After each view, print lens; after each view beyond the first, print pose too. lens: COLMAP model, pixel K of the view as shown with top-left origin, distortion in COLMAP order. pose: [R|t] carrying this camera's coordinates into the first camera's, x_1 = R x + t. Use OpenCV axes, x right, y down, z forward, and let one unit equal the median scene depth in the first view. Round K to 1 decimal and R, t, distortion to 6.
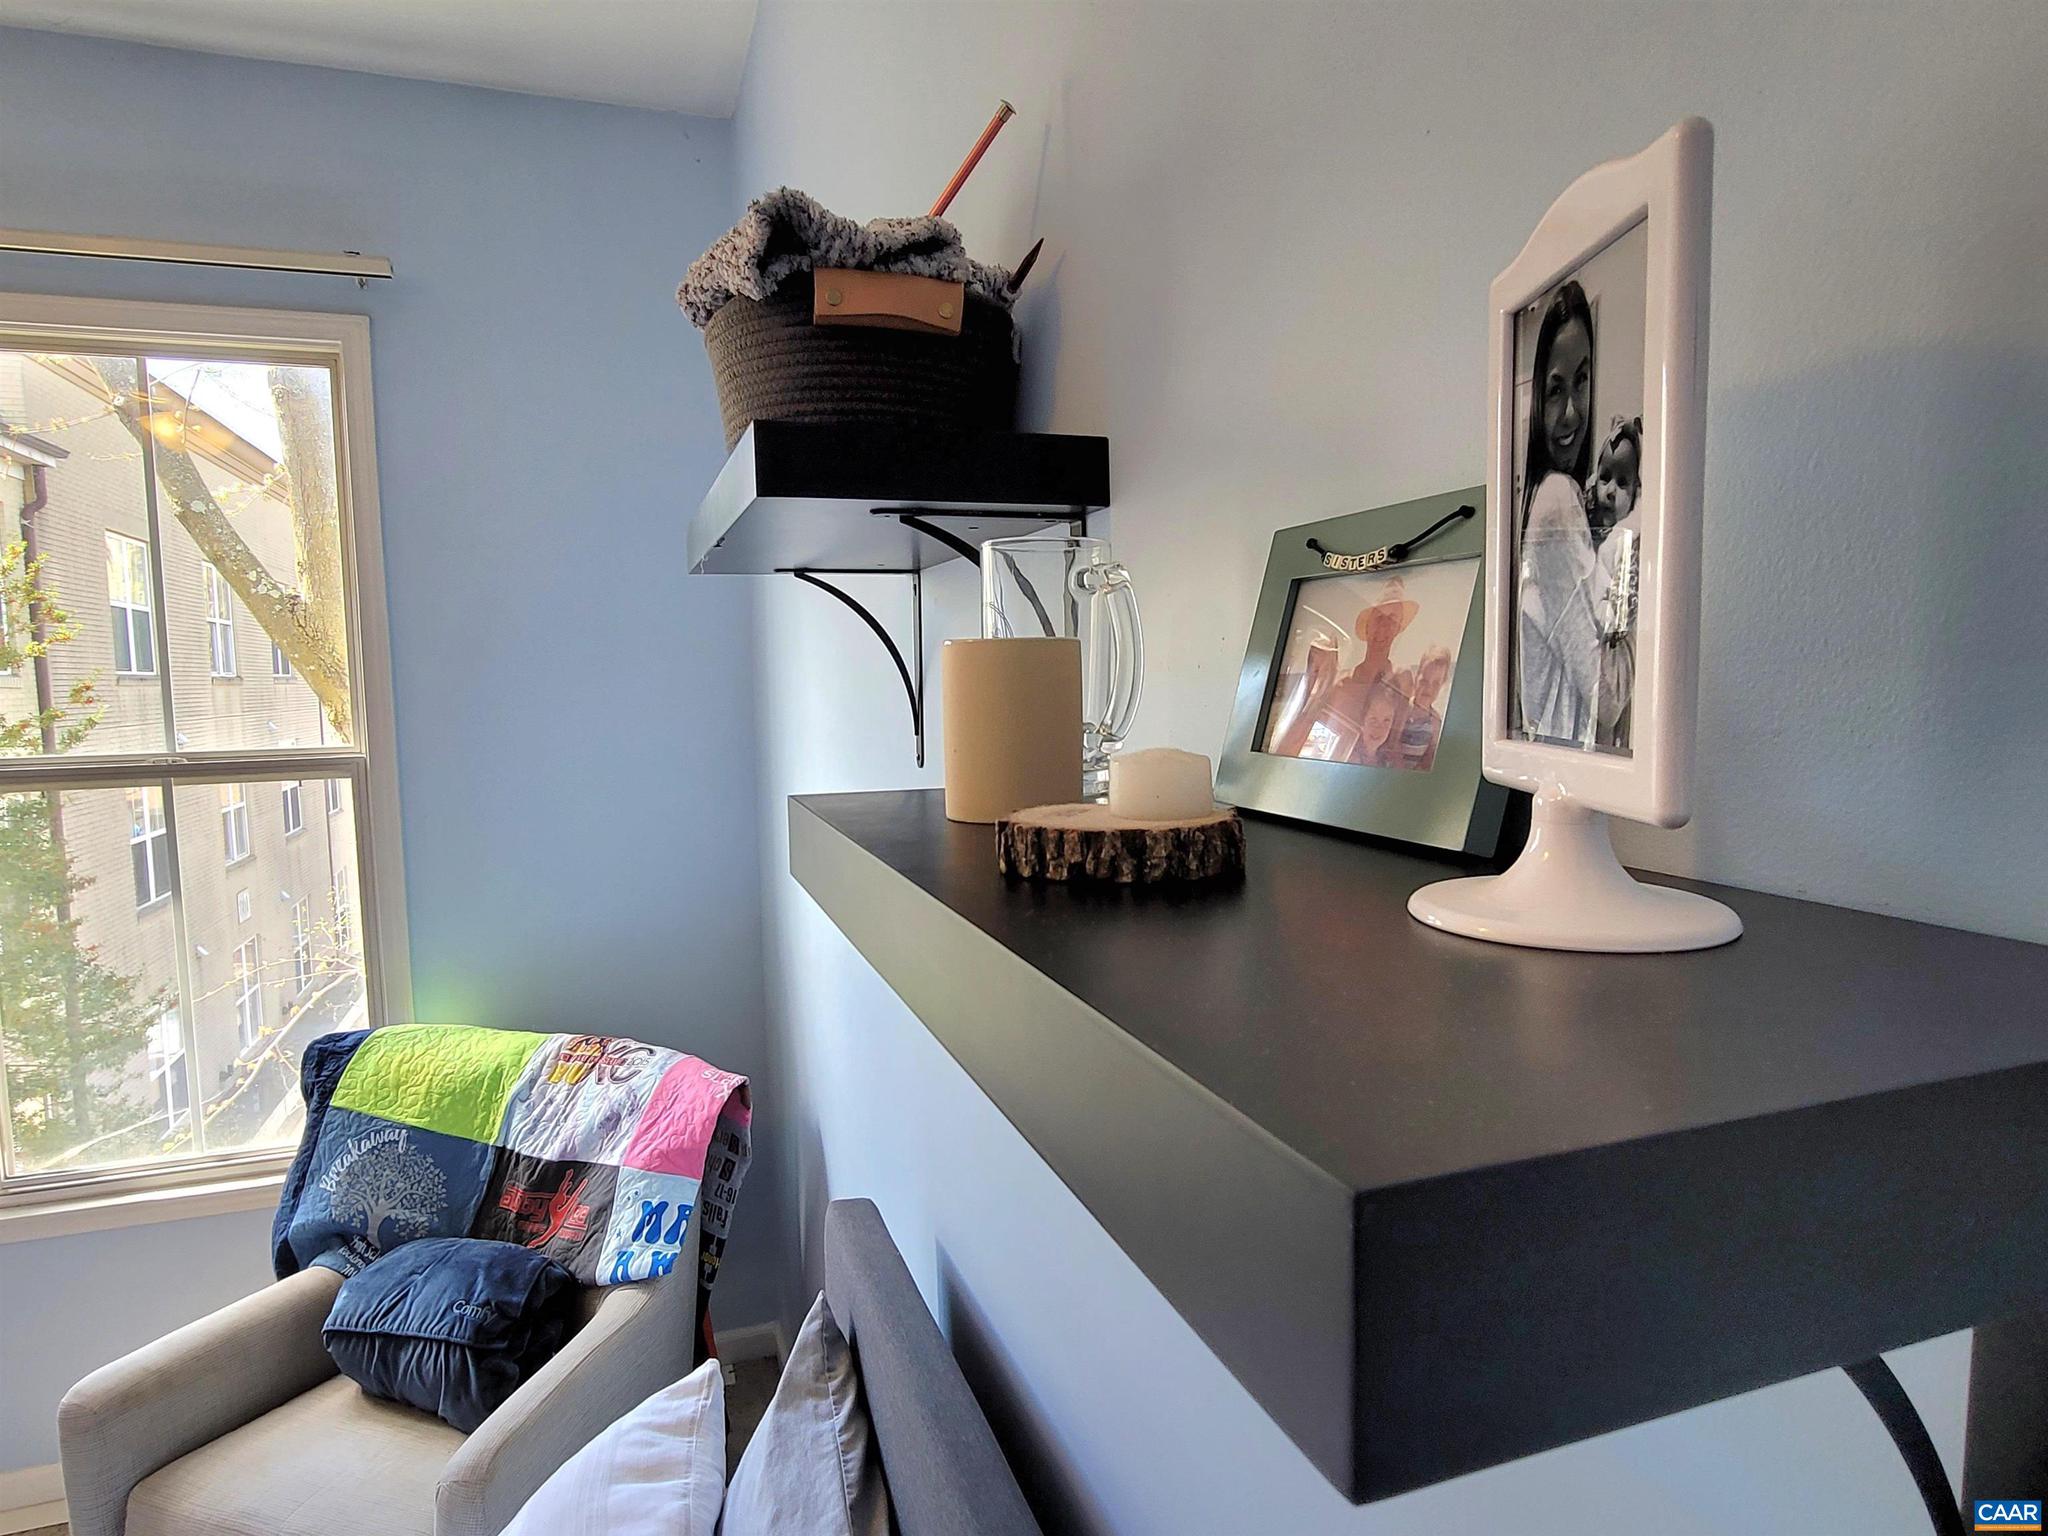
lens RADIAL K [[1183.2, 0, 1022.3], [0, 1183.2, 774.4], [0, 0, 1]] dist [-0.003980, -0.000307]
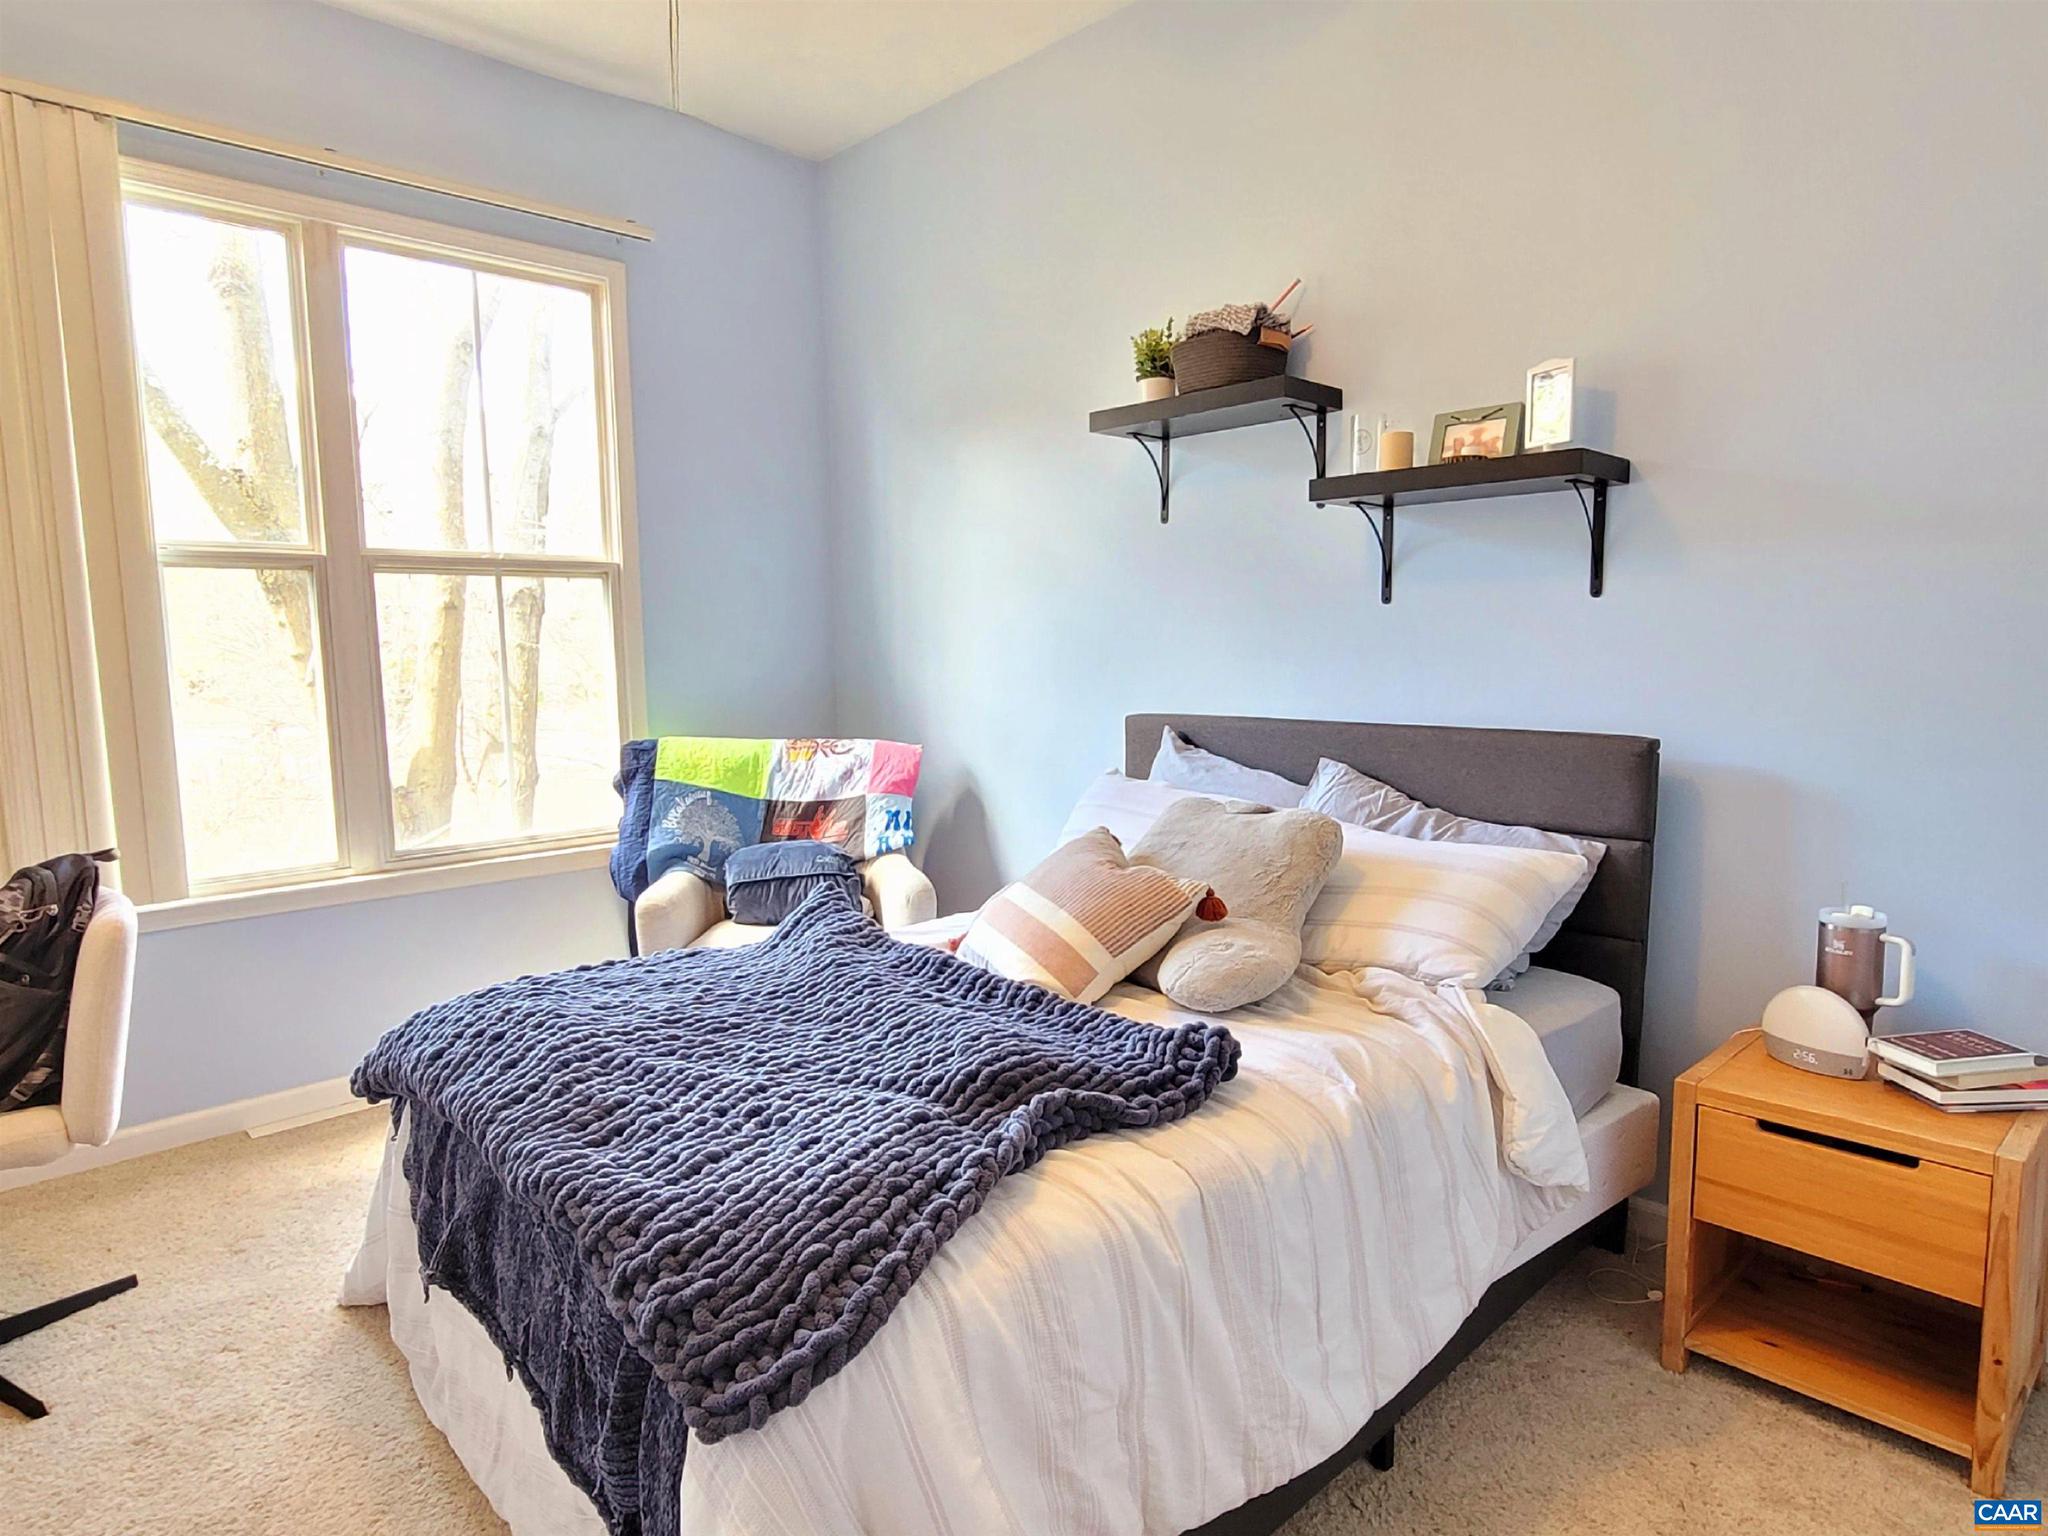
lens RADIAL K [[1183.2, 0, 1022.3], [0, 1183.2, 774.4], [0, 0, 1]] dist [-0.003980, -0.000307]
pose [[0.907512, -0.042708, 0.417849, -0.812980], [0.035453, 0.999056, 0.025113, 0.257266], [-0.418527, -0.007977, 0.908169, -0.616666]]
